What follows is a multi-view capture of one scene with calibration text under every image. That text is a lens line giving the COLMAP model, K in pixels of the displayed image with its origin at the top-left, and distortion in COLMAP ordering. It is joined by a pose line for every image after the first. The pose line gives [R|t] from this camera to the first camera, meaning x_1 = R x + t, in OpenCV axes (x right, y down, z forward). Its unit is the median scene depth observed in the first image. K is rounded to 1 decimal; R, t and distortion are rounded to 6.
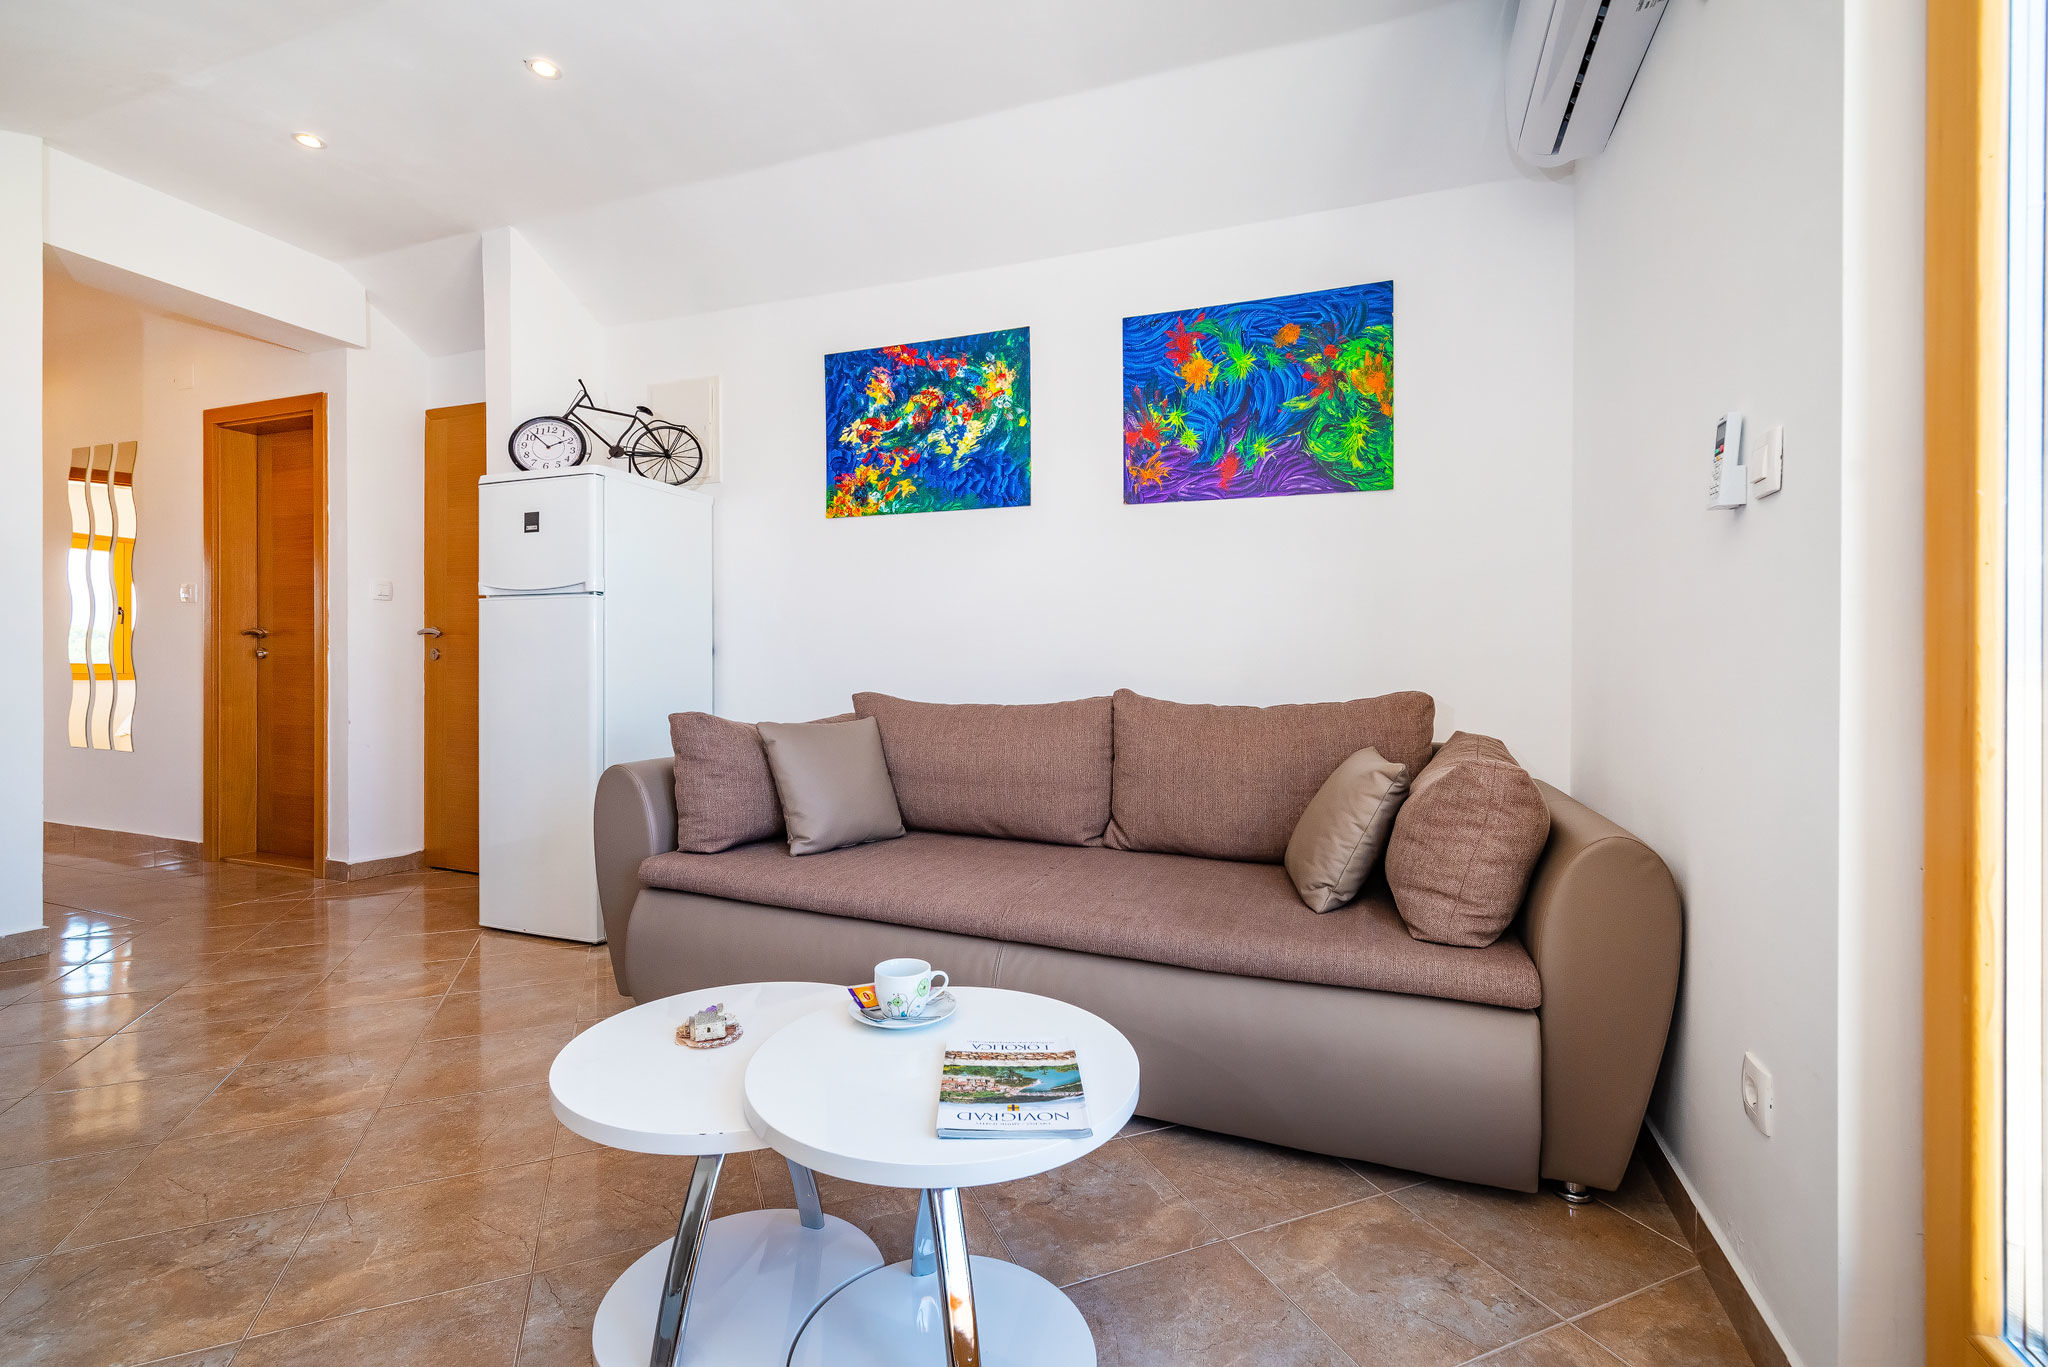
lens RADIAL K [[901.7, 0, 1041.6], [0, 901.7, 675.1], [0, 0, 1]] dist [0.013528, -0.000878]
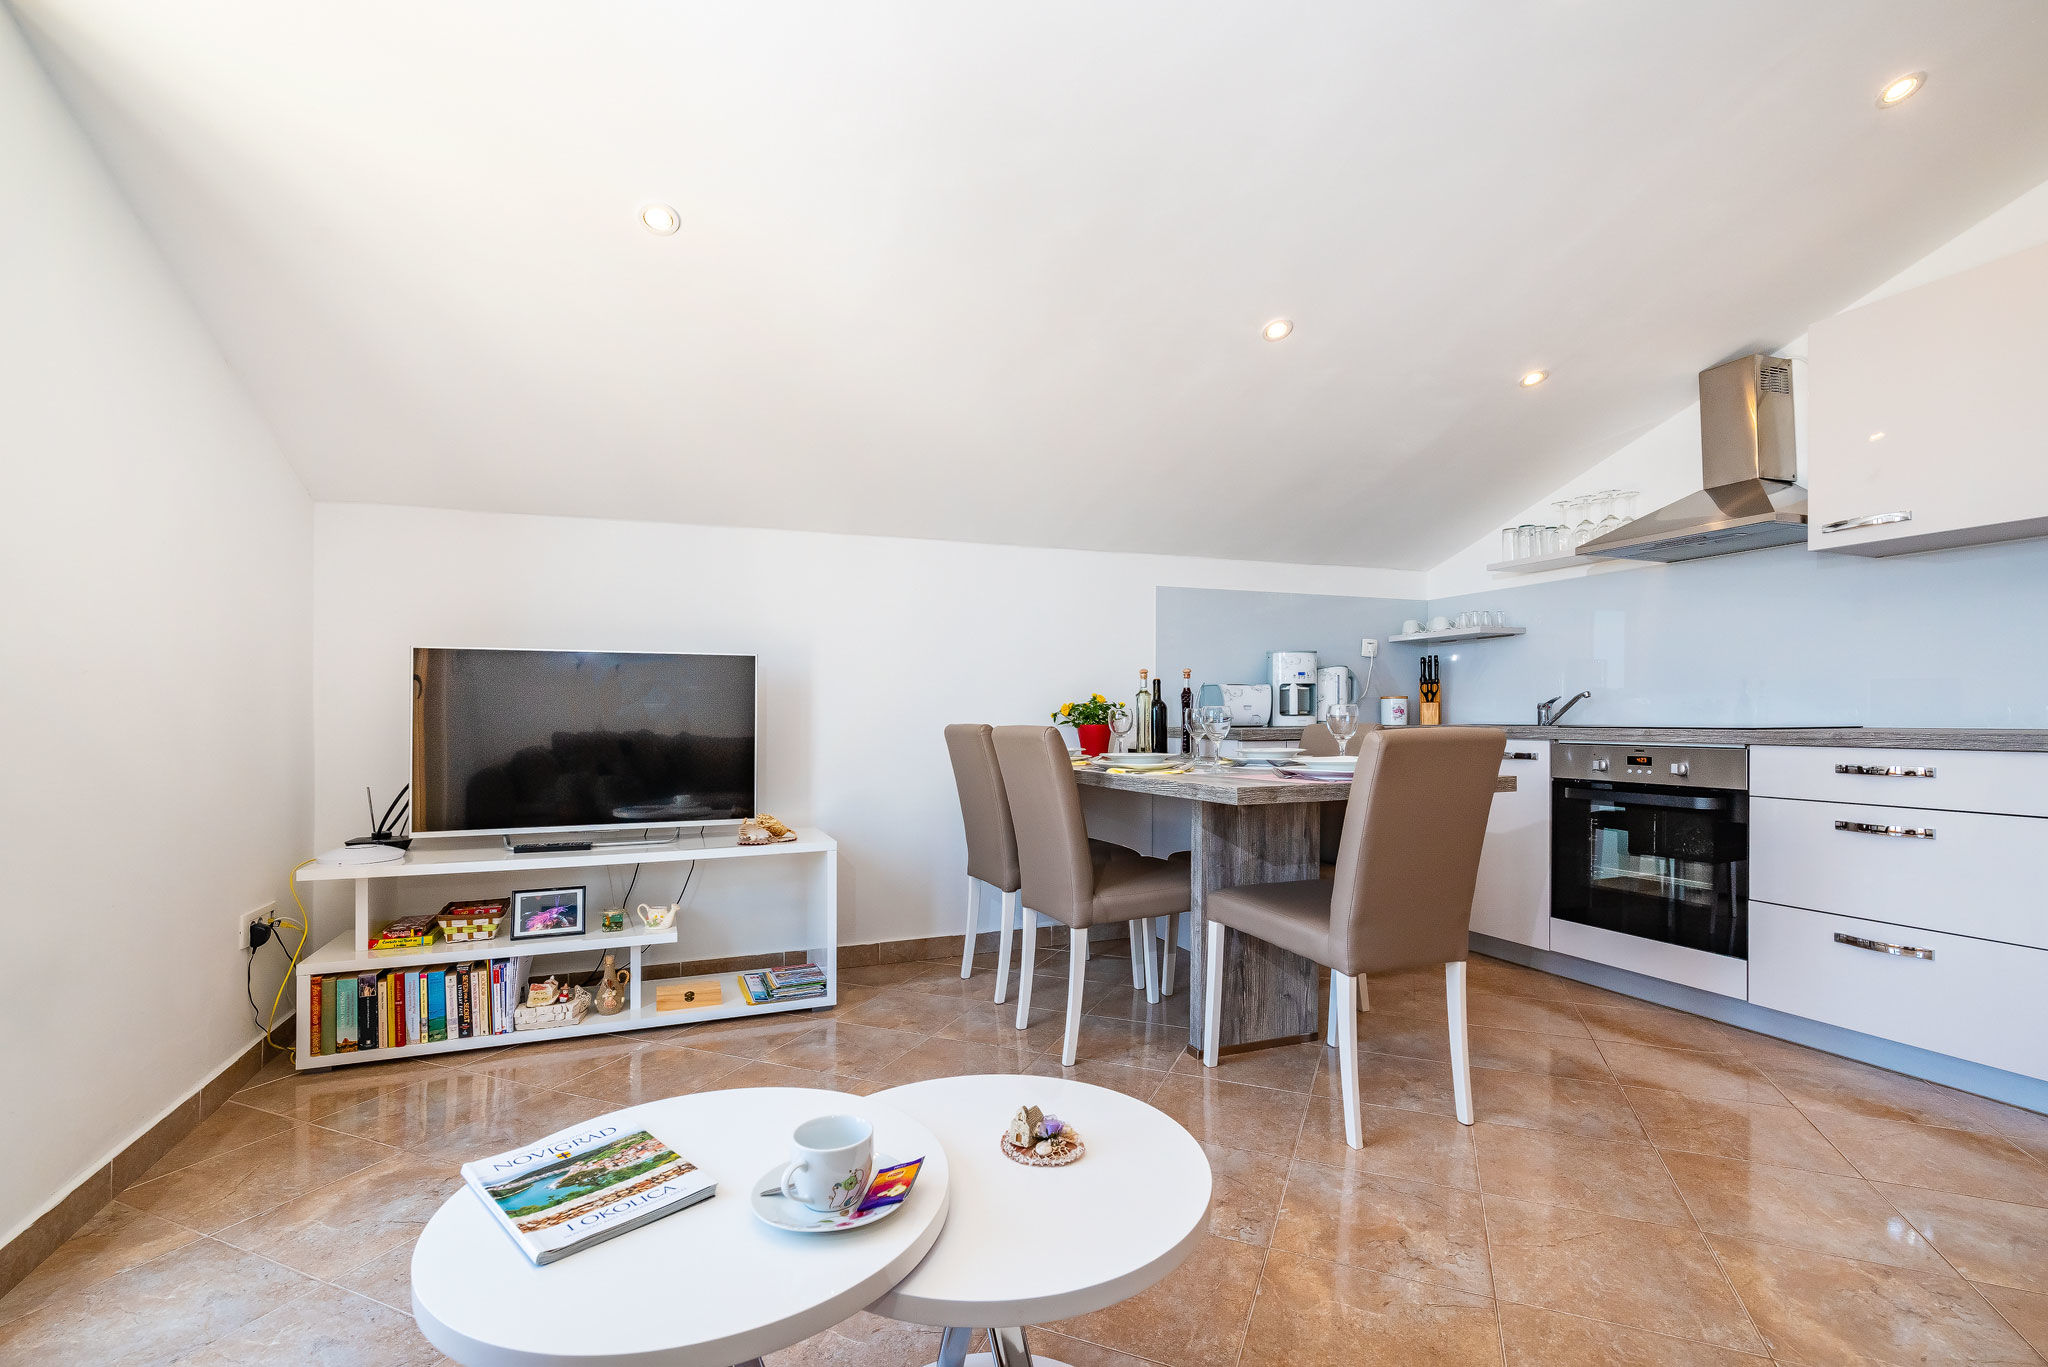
lens RADIAL K [[901.7, 0, 1025.8], [0, 901.7, 723.3], [0, 0, 1]] dist [0.013528, -0.000878]
pose [[-0.735709, -0.002528, -0.677293, 0.081017], [-0.011188, 0.999902, 0.008421, 0.000492], [0.677205, 0.013773, -0.735665, 0.625692]]
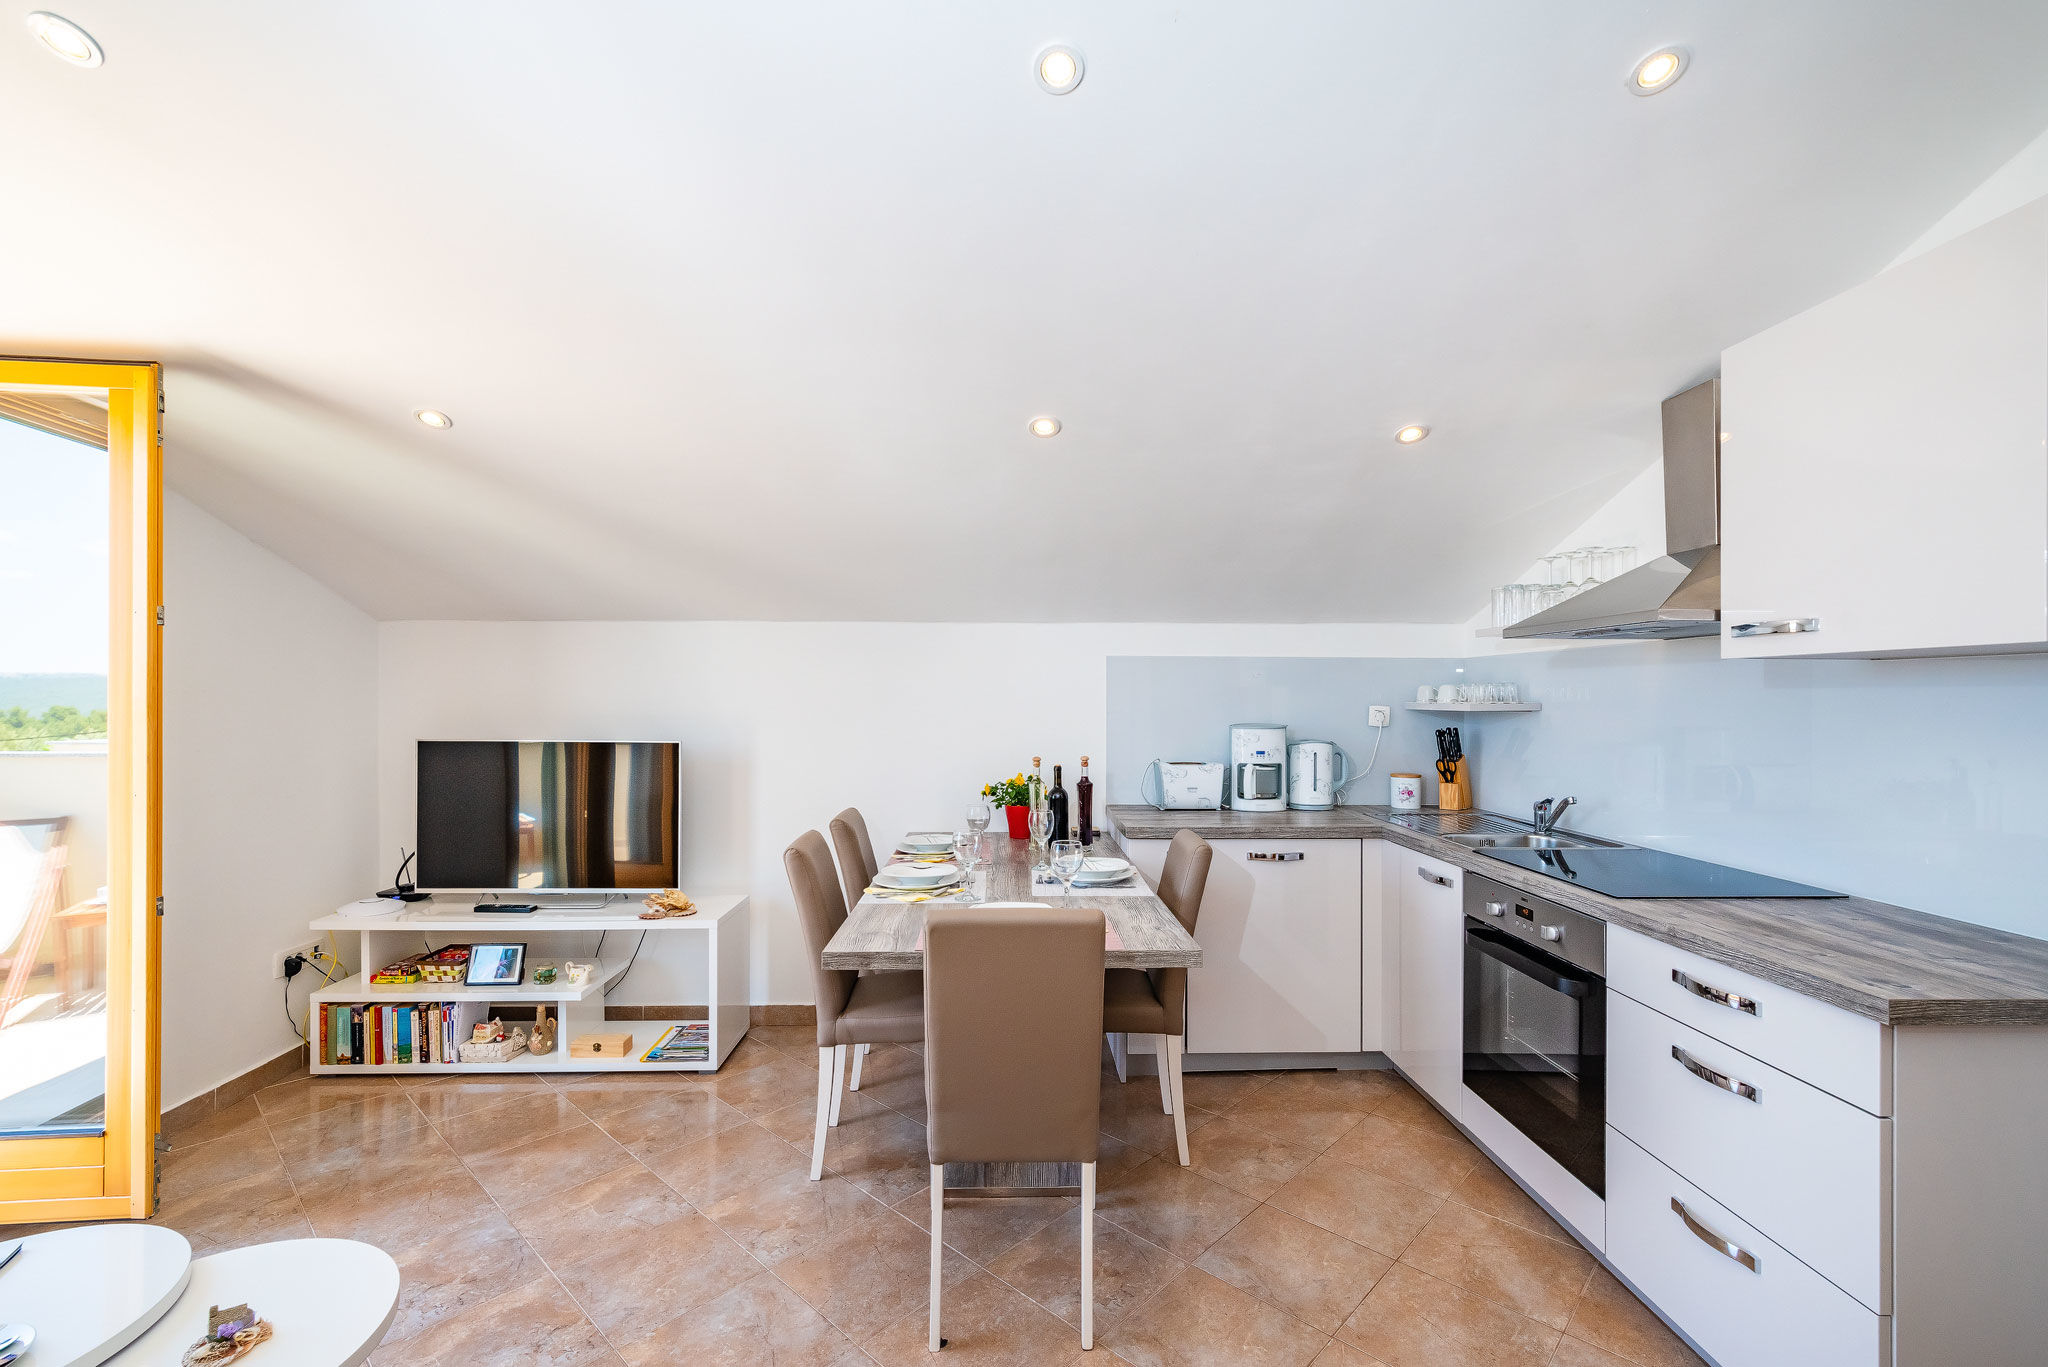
lens RADIAL K [[901.7, 0, 1030.0], [0, 901.7, 714.2], [0, 0, 1]] dist [0.013528, -0.000878]
pose [[-0.921482, -0.006077, -0.388374, -0.304953], [-0.014612, 0.999712, 0.019026, -0.114377], [0.388147, 0.023207, -0.921305, 0.857290]]
